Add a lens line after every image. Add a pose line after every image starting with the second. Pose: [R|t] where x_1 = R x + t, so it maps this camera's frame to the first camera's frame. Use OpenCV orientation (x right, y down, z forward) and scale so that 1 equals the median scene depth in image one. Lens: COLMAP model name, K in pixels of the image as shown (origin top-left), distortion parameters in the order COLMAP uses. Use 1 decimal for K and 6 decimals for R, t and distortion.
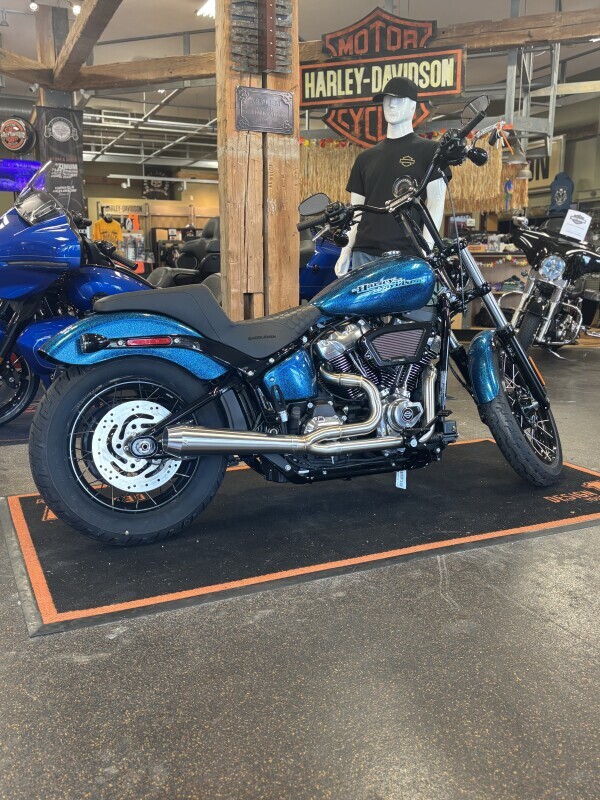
lens RADIAL K [[734.0, 0, 314.1], [0, 734.0, 397.1], [0, 0, 1]] dist [0.047124, -0.003903]
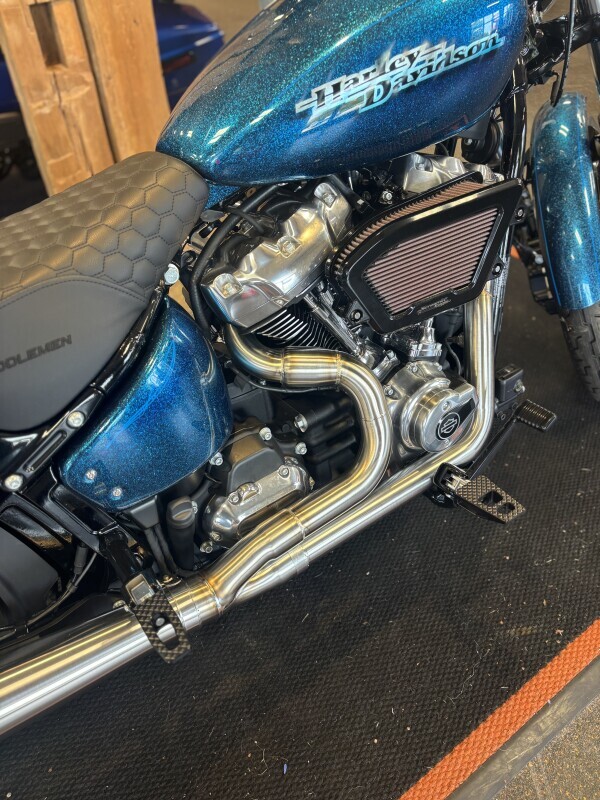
lens RADIAL K [[611.1, 0, 300.0], [0, 611.1, 400.0], [0, 0, 1]] dist [0.004824, 0.000896]
pose [[0.987190, -0.130177, 0.092251, 0.013199], [0.062317, 0.846858, 0.528155, -0.179379], [-0.146877, -0.515640, 0.844122, 0.725704]]
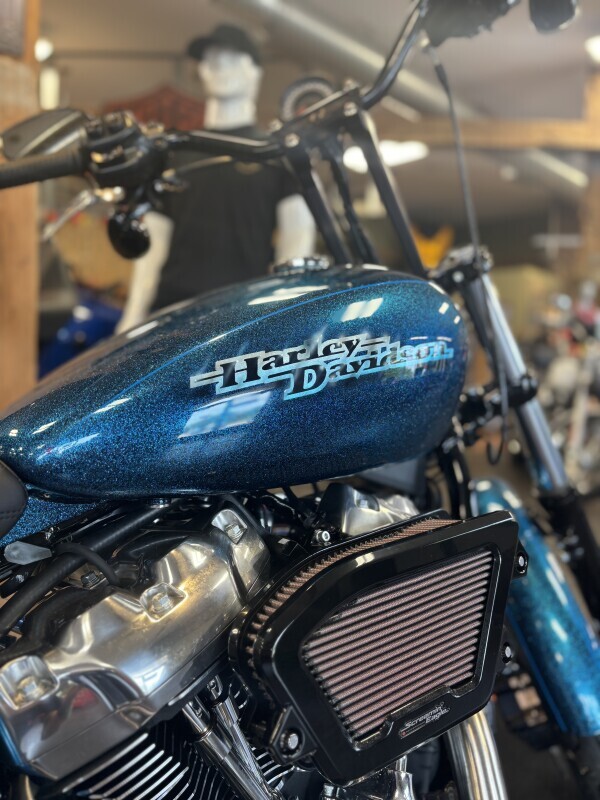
lens RADIAL K [[621.8, 0, 303.9], [0, 621.8, 378.6], [0, 0, 1]] dist [0.001417, -0.010821]
pose [[0.946788, 0.021993, 0.321105, 0.025920], [0.027501, 0.988486, -0.148790, -0.120537], [-0.320680, 0.149703, 0.935282, 0.837726]]
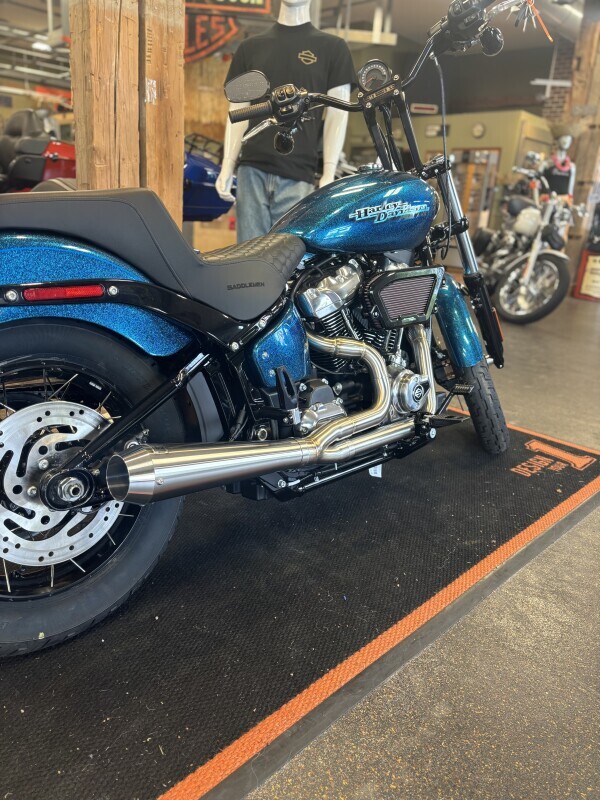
lens RADIAL K [[611.1, 0, 300.0], [0, 611.1, 400.0], [0, 0, 1]] dist [0.004824, 0.000896]
pose [[0.937625, -0.042114, 0.345088, -0.199242], [-0.008681, 0.989490, 0.144342, -0.057532], [-0.347540, -0.138334, 0.927405, 0.467520]]
